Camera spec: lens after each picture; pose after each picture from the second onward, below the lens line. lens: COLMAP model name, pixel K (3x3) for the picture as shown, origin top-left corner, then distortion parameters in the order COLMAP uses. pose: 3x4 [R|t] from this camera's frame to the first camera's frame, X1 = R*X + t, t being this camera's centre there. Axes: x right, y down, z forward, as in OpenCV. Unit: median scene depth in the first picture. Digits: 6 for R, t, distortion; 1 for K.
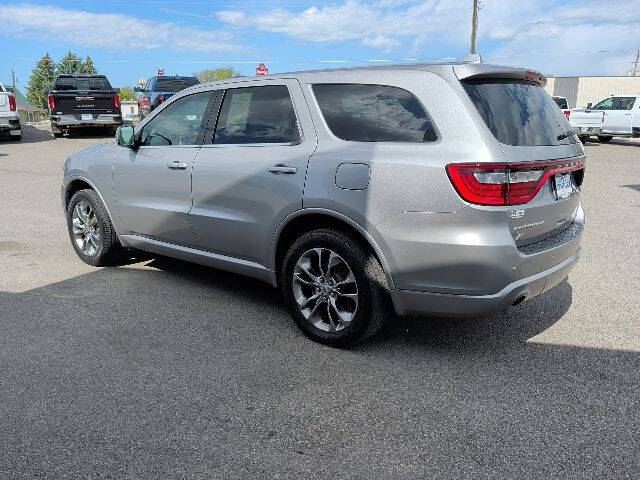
lens RADIAL K [[531.5, 0, 320.0], [0, 531.5, 240.0], [0, 0, 1]] dist [0.008072, 0.000475]
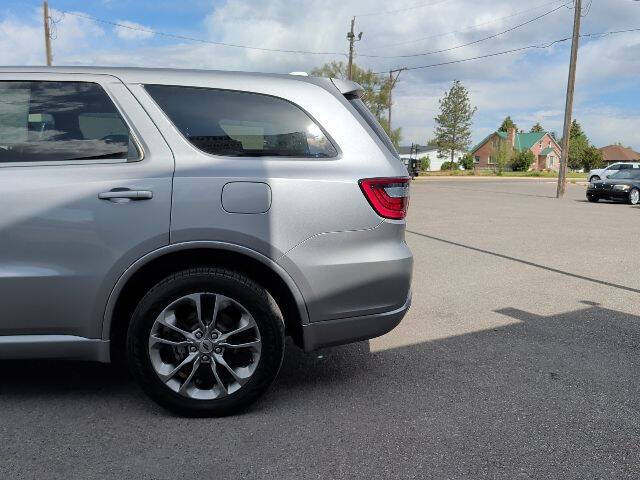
lens RADIAL K [[537.5, 0, 323.4], [0, 537.5, 239.1], [0, 0, 1]] dist [0.009871, -0.003237]
pose [[0.712900, -0.085772, 0.696000, -0.404665], [0.139032, 0.990078, -0.020396, -0.021384], [-0.687345, 0.111307, 0.717752, 0.302949]]
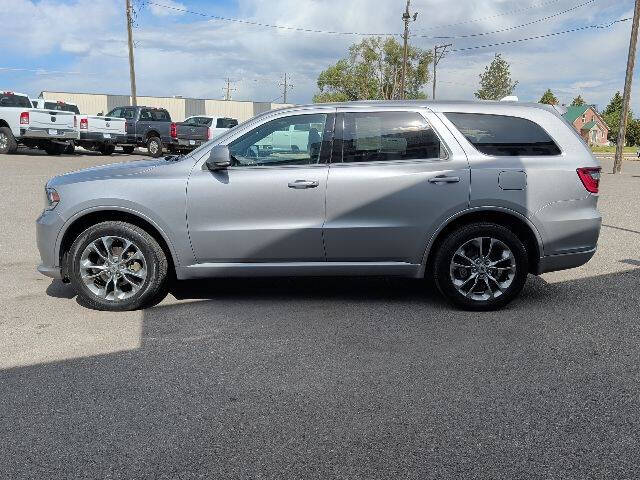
lens RADIAL K [[537.5, 0, 323.4], [0, 537.5, 239.1], [0, 0, 1]] dist [0.009871, -0.003237]
pose [[0.749842, -0.115851, 0.651395, -1.149395], [0.139128, 0.990146, 0.015943, -0.055549], [-0.646824, 0.078673, 0.758571, 0.243234]]
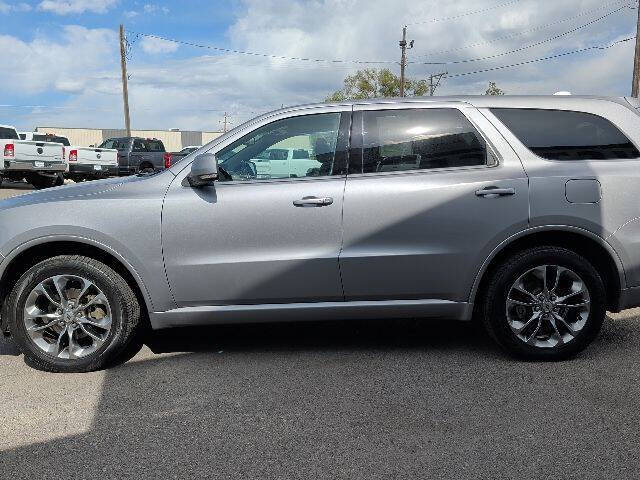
lens RADIAL K [[537.5, 0, 323.4], [0, 537.5, 239.1], [0, 0, 1]] dist [0.009871, -0.003237]
pose [[0.746178, -0.095326, 0.658886, -0.978958], [0.161421, 0.986069, -0.040146, -0.060778], [-0.645880, 0.136314, 0.751171, 0.491462]]
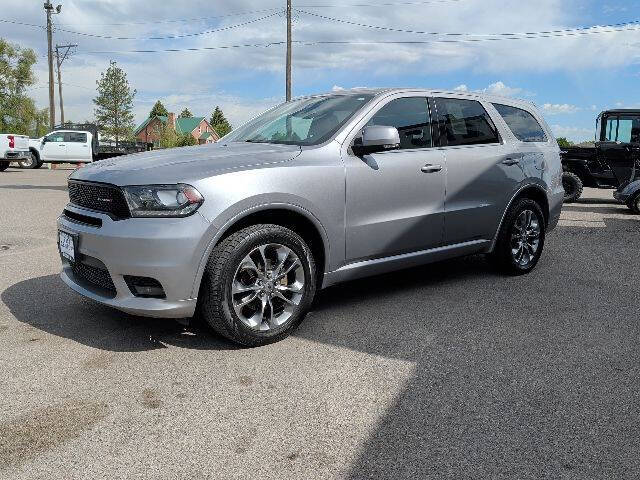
lens RADIAL K [[537.5, 0, 323.4], [0, 537.5, 239.1], [0, 0, 1]] dist [0.009871, -0.003237]
pose [[0.148606, -0.156808, 0.976385, -1.609836], [0.210750, 0.969687, 0.123656, -0.218568], [-0.966178, 0.187397, 0.177148, 1.288233]]
